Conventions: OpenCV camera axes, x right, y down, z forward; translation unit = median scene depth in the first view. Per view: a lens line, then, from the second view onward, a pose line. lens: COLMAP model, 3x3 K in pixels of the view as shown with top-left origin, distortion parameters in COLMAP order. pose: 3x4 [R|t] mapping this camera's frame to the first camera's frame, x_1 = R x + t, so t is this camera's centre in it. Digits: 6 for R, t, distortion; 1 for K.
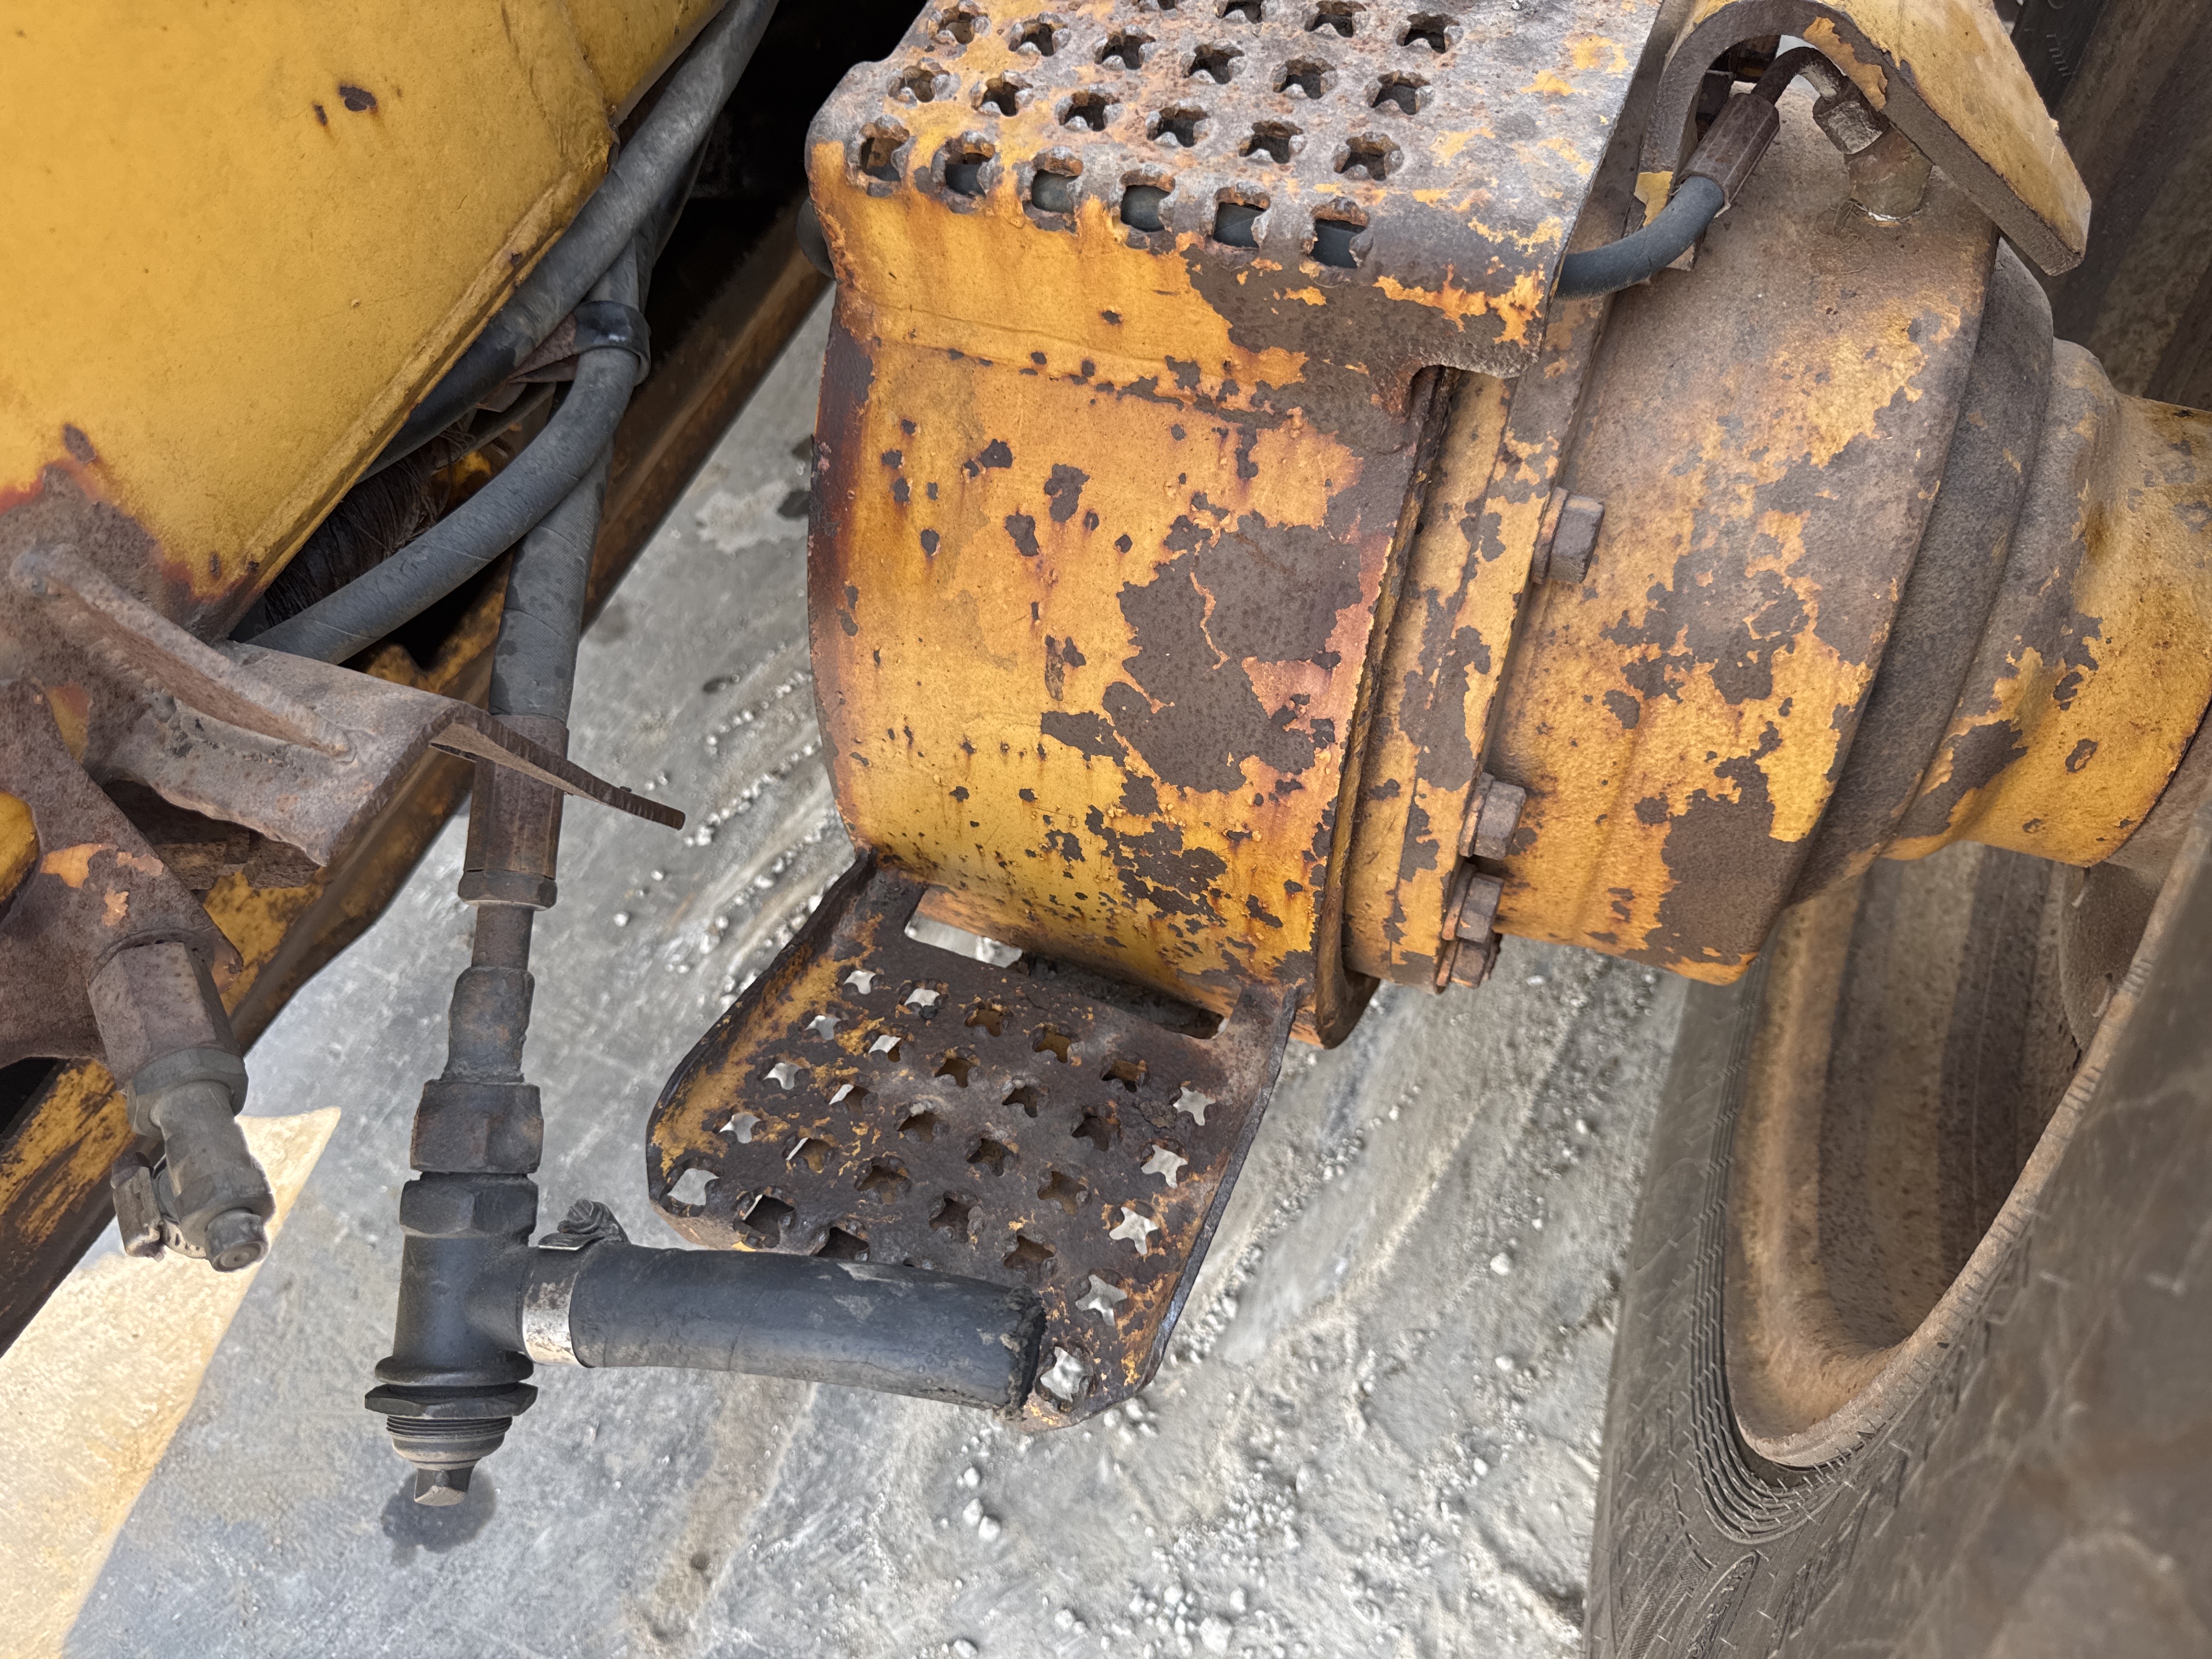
lens RADIAL K [[1596.7, 0, 1106.0], [0, 1596.7, 829.5], [0, 0, 1]] dist [0.104186, -0.231170]
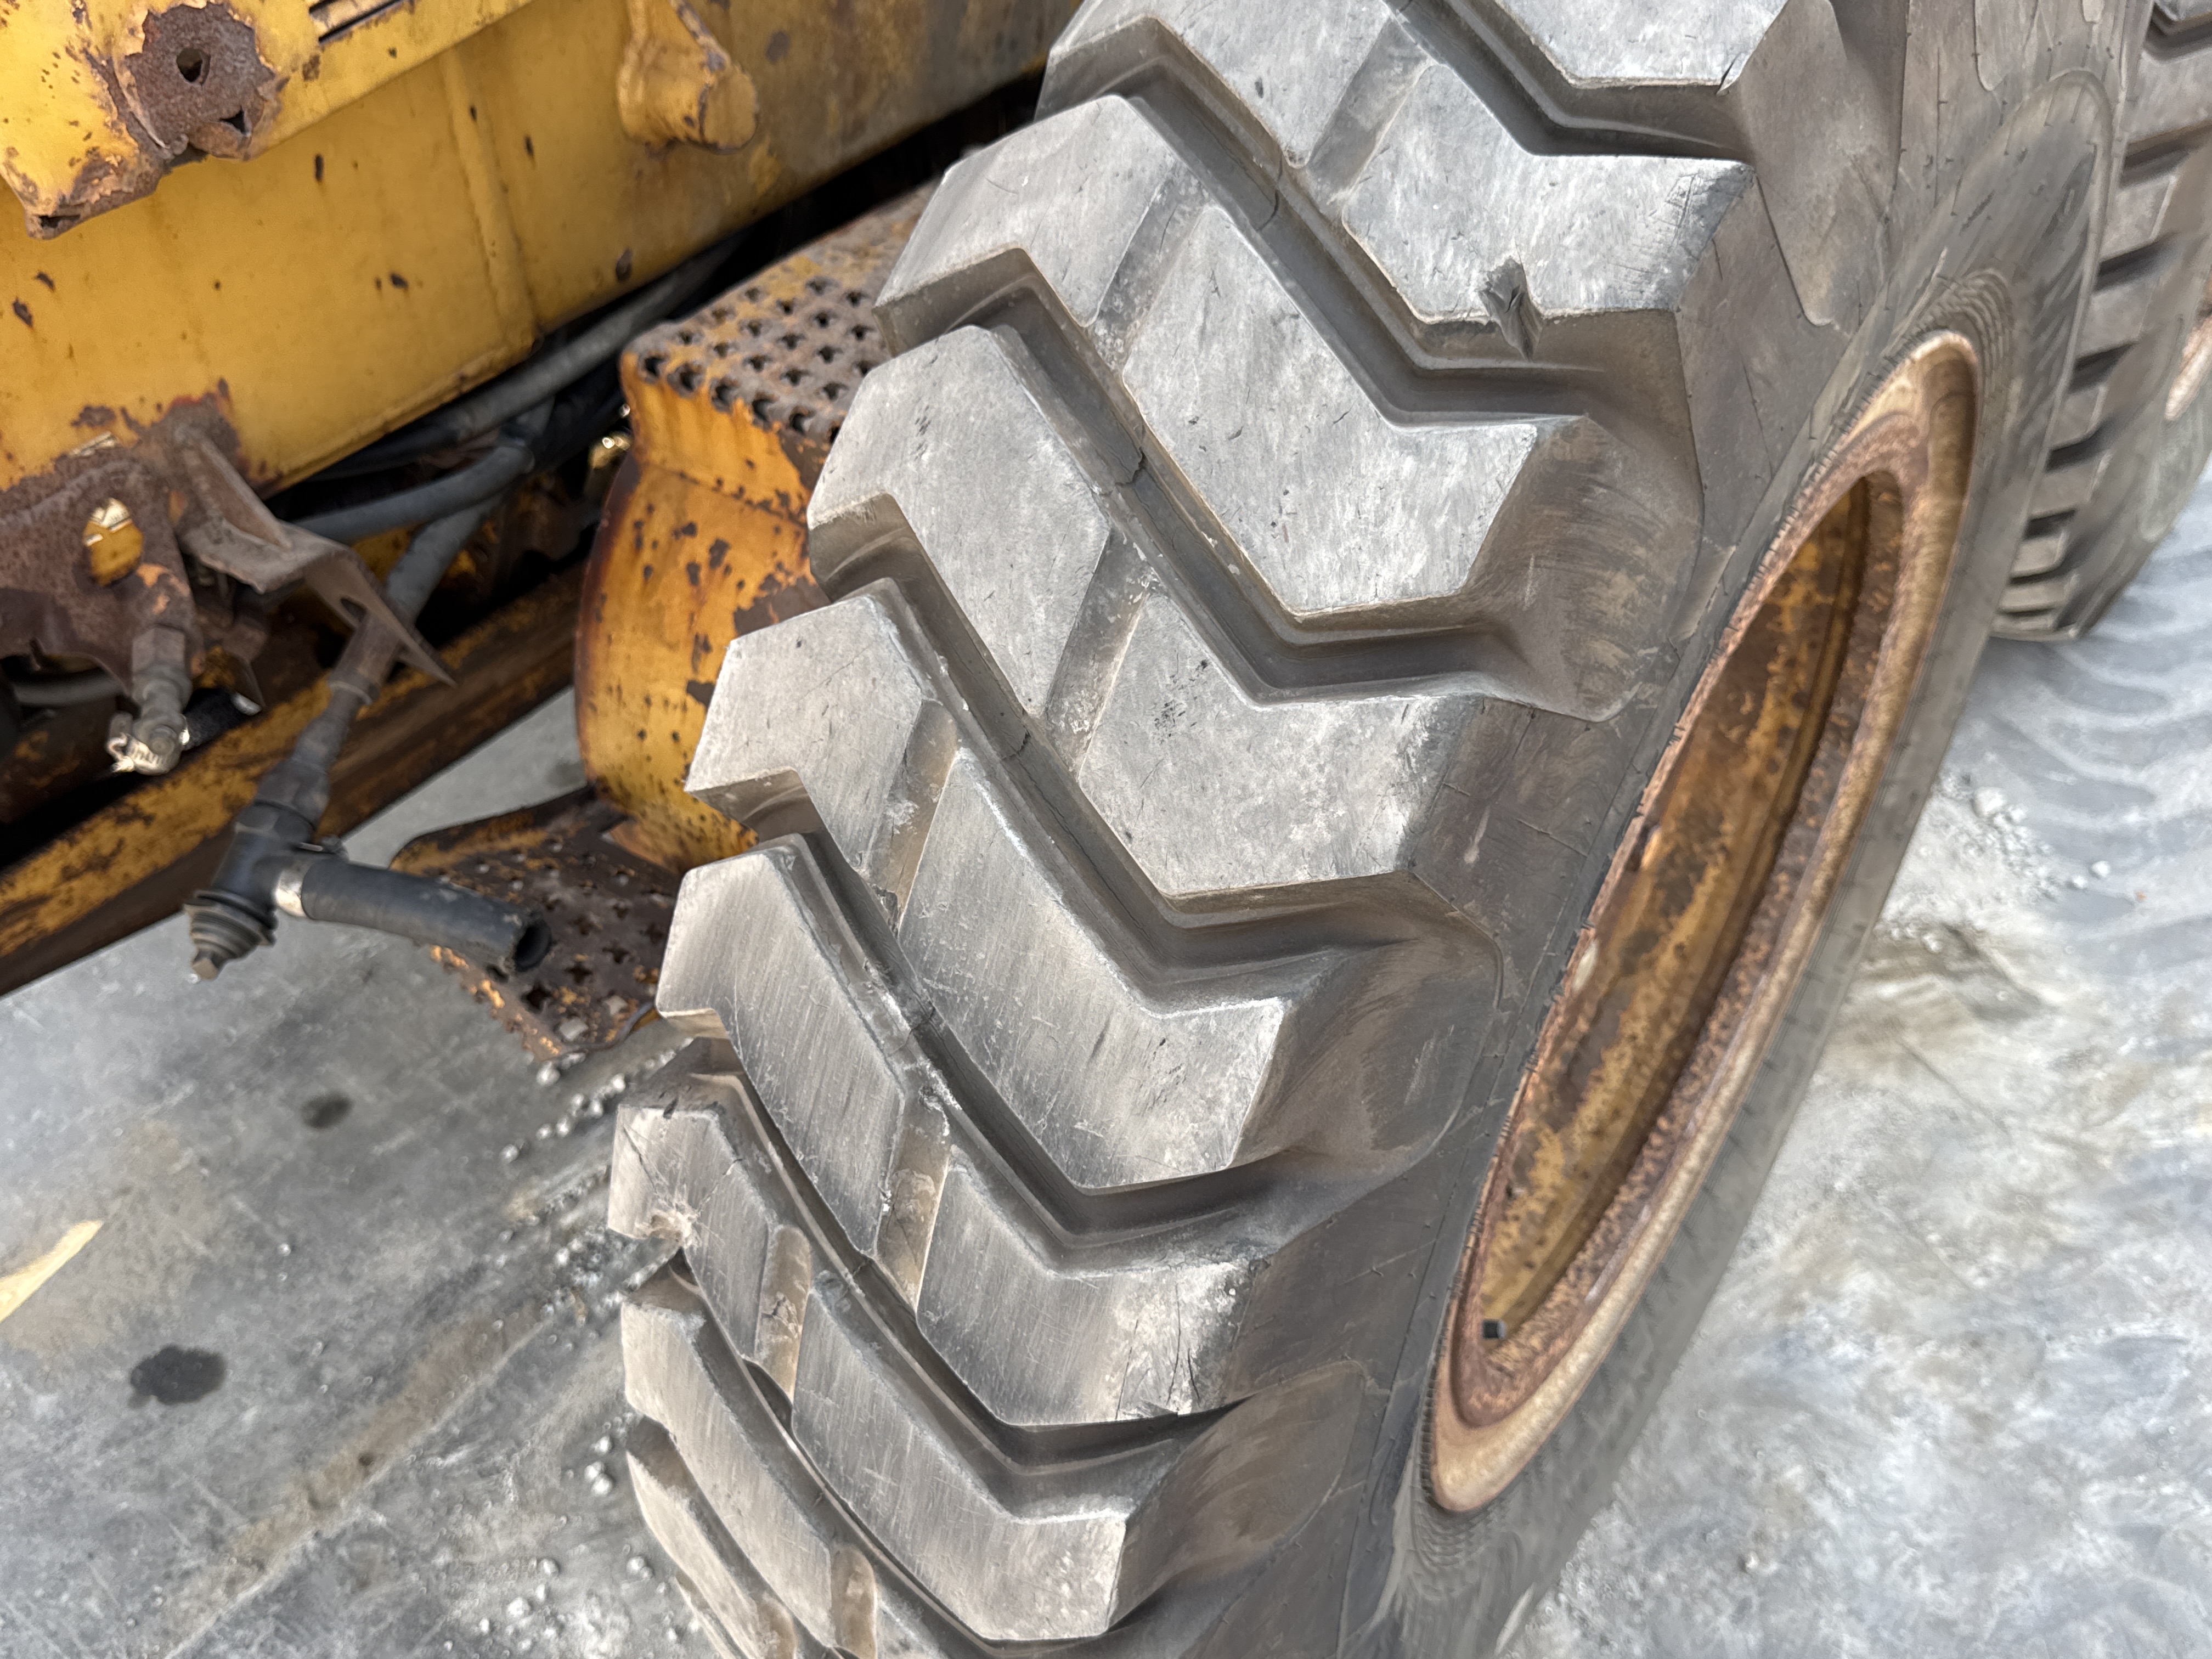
lens RADIAL K [[1958.9, 0, 1106.0], [0, 1958.9, 829.5], [0, 0, 1]] dist [0.165261, -0.377649]
pose [[0.972080, 0.202739, -0.118139, 0.718485], [-0.227201, 0.939070, -0.257929, 0.551034], [0.058649, 0.277569, 0.958914, -1.013064]]
